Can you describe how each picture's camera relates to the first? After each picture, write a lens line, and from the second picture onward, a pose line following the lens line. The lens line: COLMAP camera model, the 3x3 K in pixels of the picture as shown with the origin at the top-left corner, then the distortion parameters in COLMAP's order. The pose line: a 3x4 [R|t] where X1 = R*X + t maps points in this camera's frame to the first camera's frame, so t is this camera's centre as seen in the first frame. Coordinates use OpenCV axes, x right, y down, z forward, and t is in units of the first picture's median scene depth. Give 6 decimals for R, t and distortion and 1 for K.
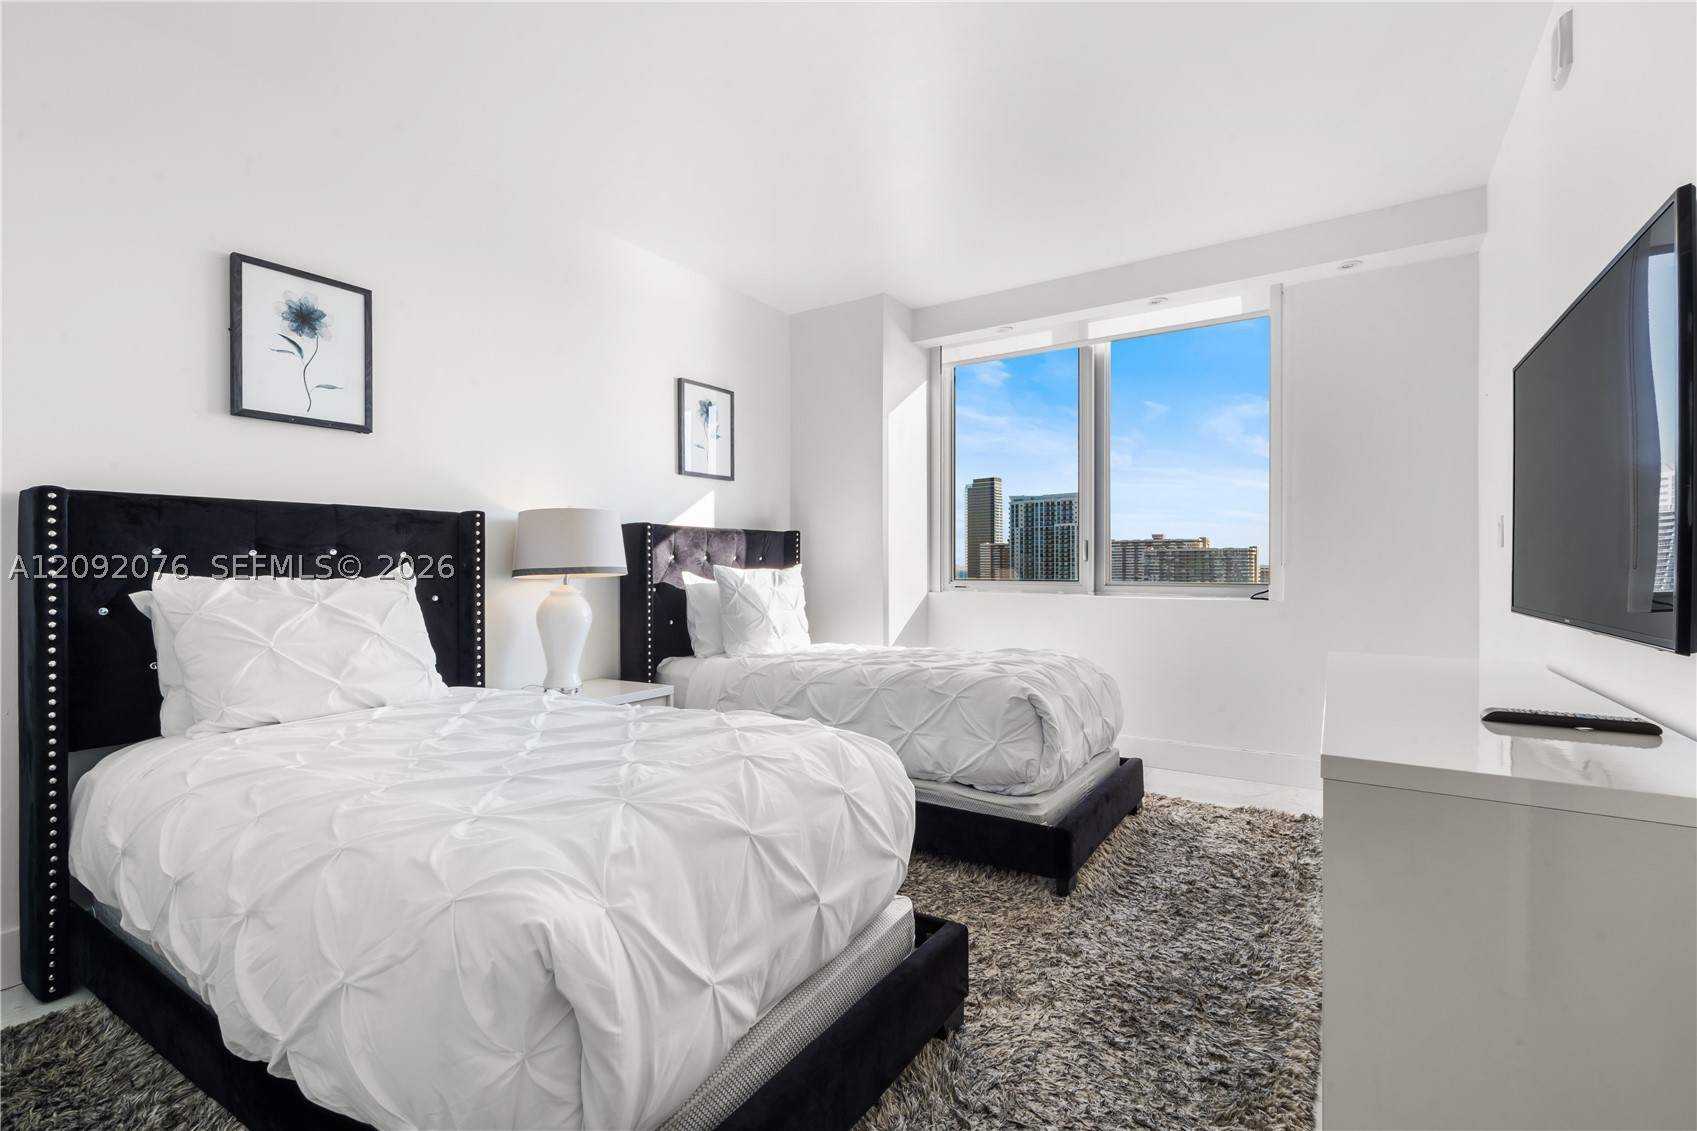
lens RADIAL K [[751.6, 0, 850.0], [0, 751.6, 562.5], [0, 0, 1]] dist [-0.005261, 0.000808]
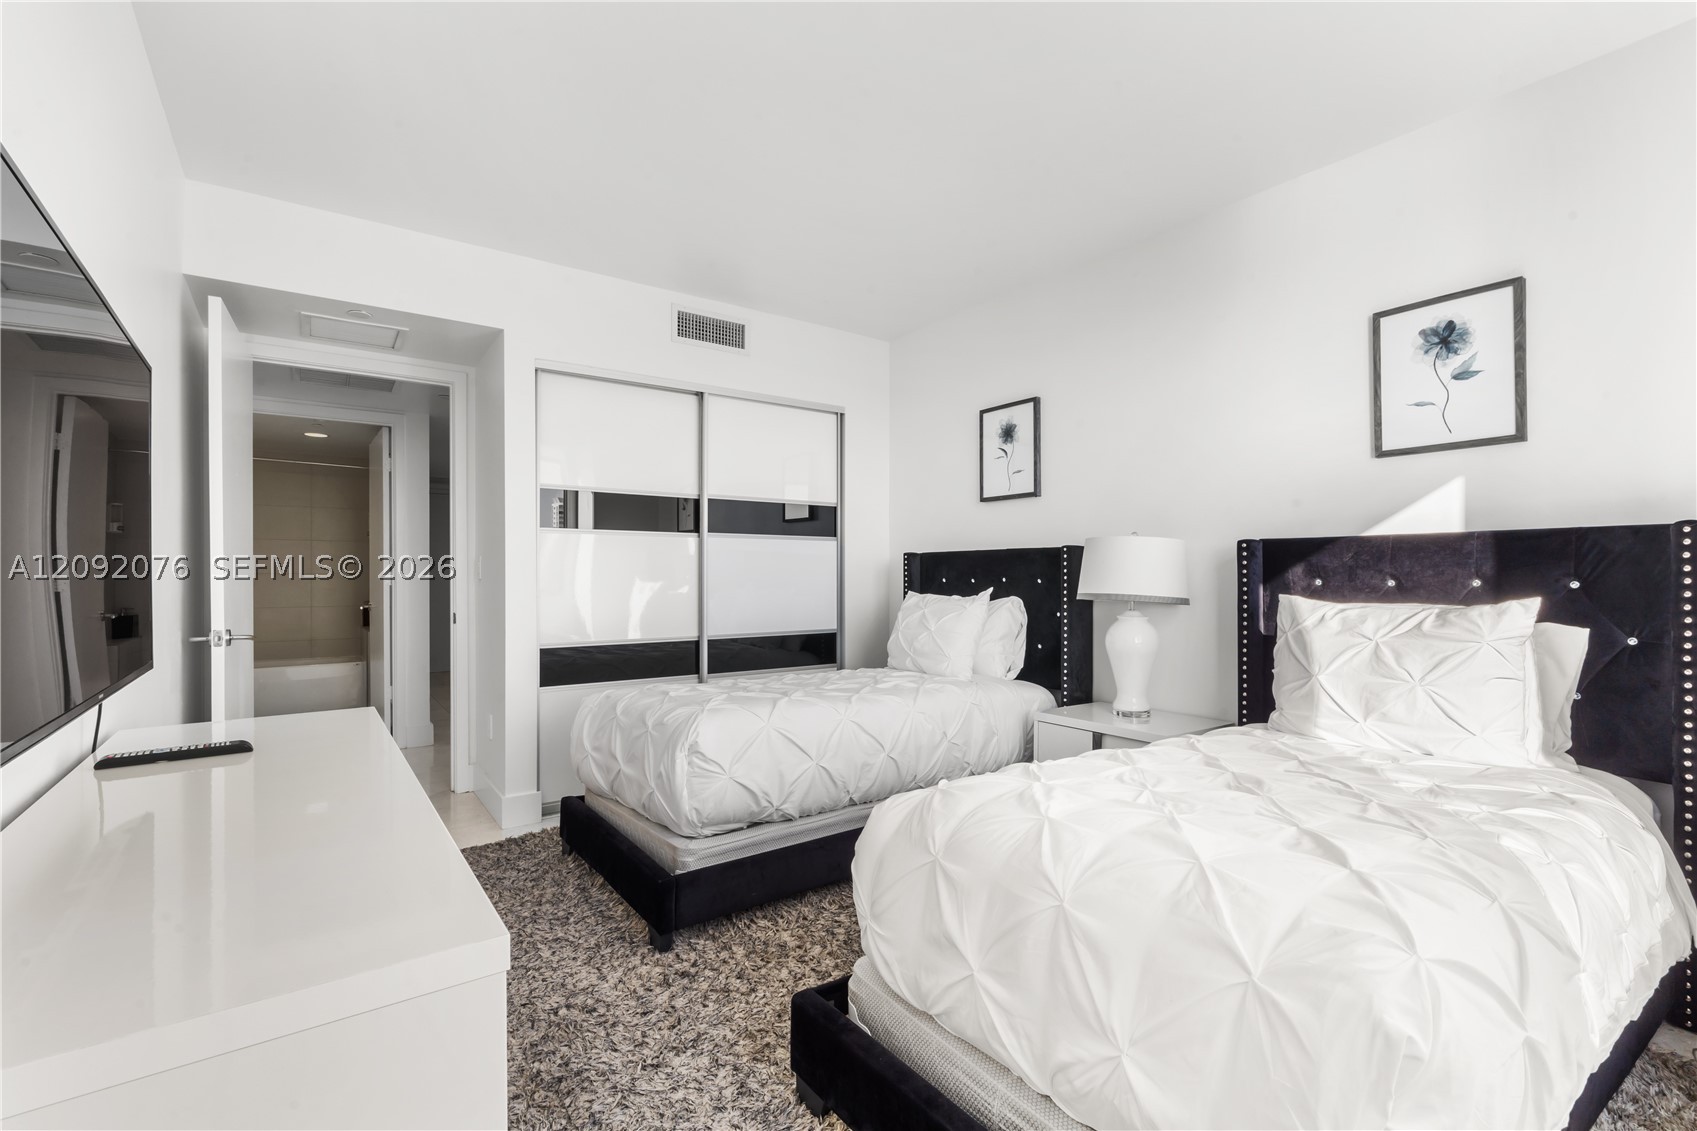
lens RADIAL K [[751.6, 0, 852.7], [0, 751.6, 579.8], [0, 0, 1]] dist [-0.005261, 0.000808]
pose [[-0.311790, -0.014794, -0.950036, 0.735650], [-0.012663, 0.999855, -0.011414, 0.005424], [0.950067, 0.008472, -0.311932, 0.996206]]
